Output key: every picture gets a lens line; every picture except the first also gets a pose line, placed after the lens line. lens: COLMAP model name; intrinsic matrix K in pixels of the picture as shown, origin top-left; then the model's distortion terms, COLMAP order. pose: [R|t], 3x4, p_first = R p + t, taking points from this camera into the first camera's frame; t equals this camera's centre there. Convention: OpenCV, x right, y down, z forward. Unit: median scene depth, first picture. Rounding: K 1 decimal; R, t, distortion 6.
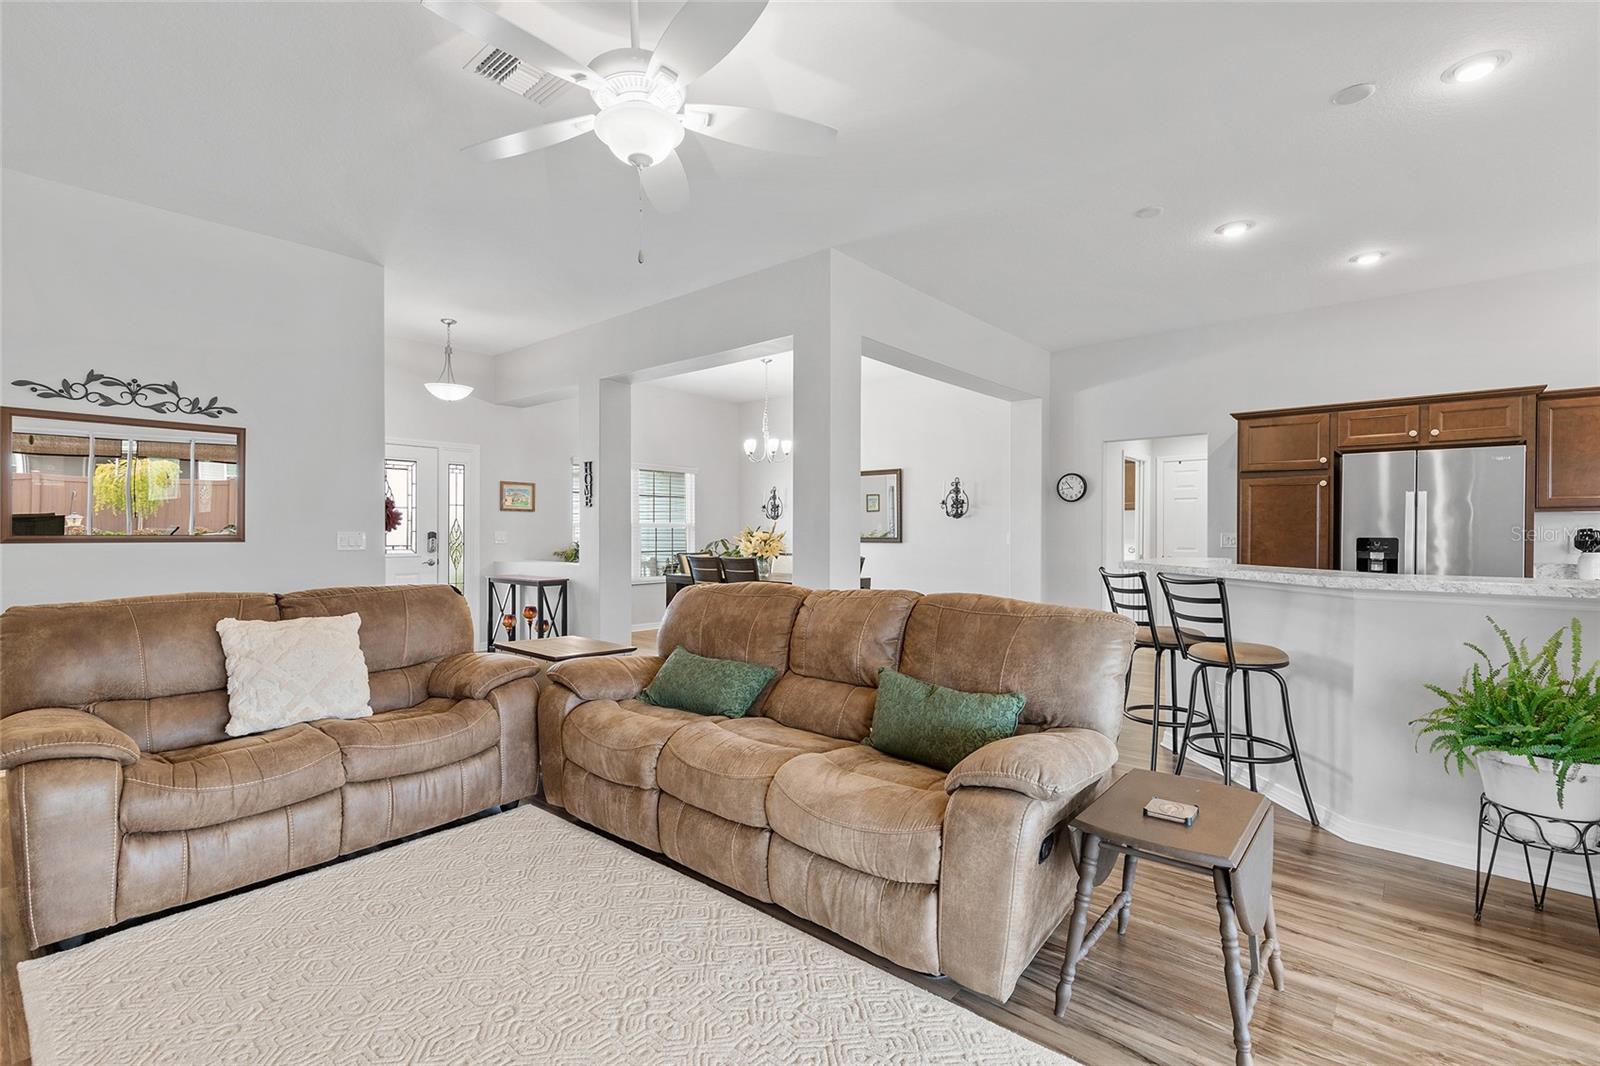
lens RADIAL K [[724.8, 0, 798.0], [0, 724.8, 528.0], [0, 0, 1]] dist [0.009746, -0.002351]
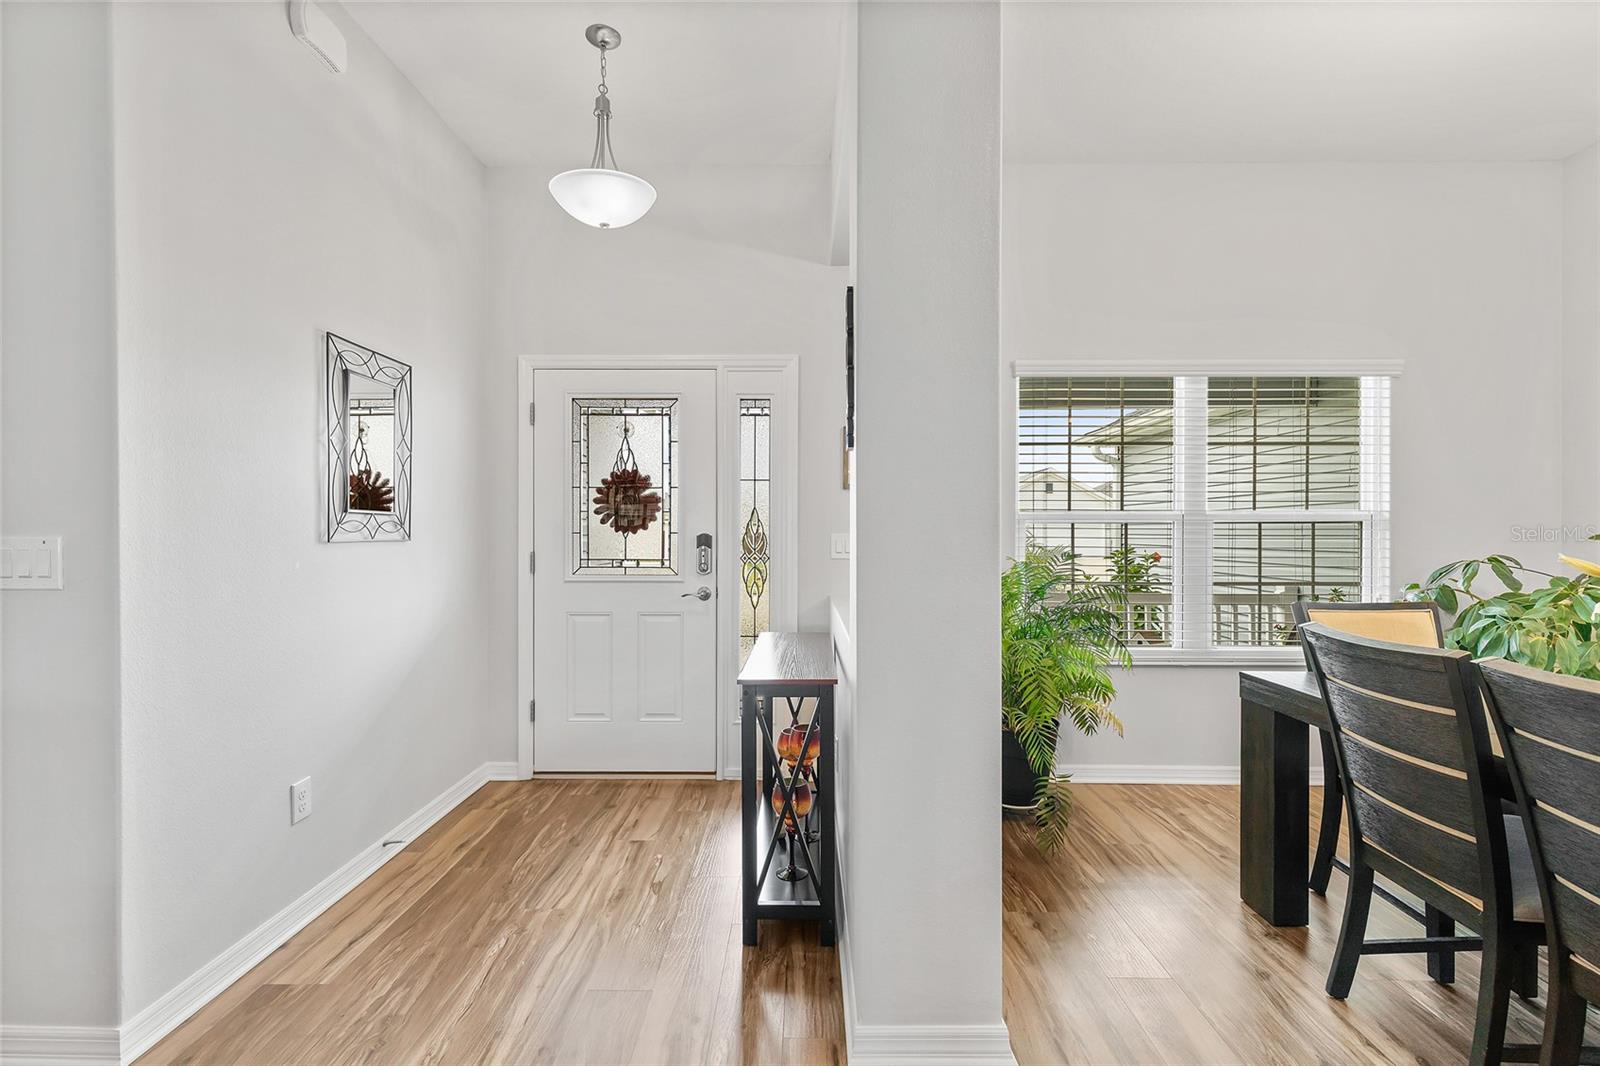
lens RADIAL K [[724.8, 0, 801.0], [0, 724.8, 530.8], [0, 0, 1]] dist [0.009746, -0.002351]
pose [[0.645655, -0.001142, -0.763628, -0.072149], [0.003751, 0.999992, 0.001675, 0.002499], [0.763620, -0.003946, 0.645654, 0.719931]]
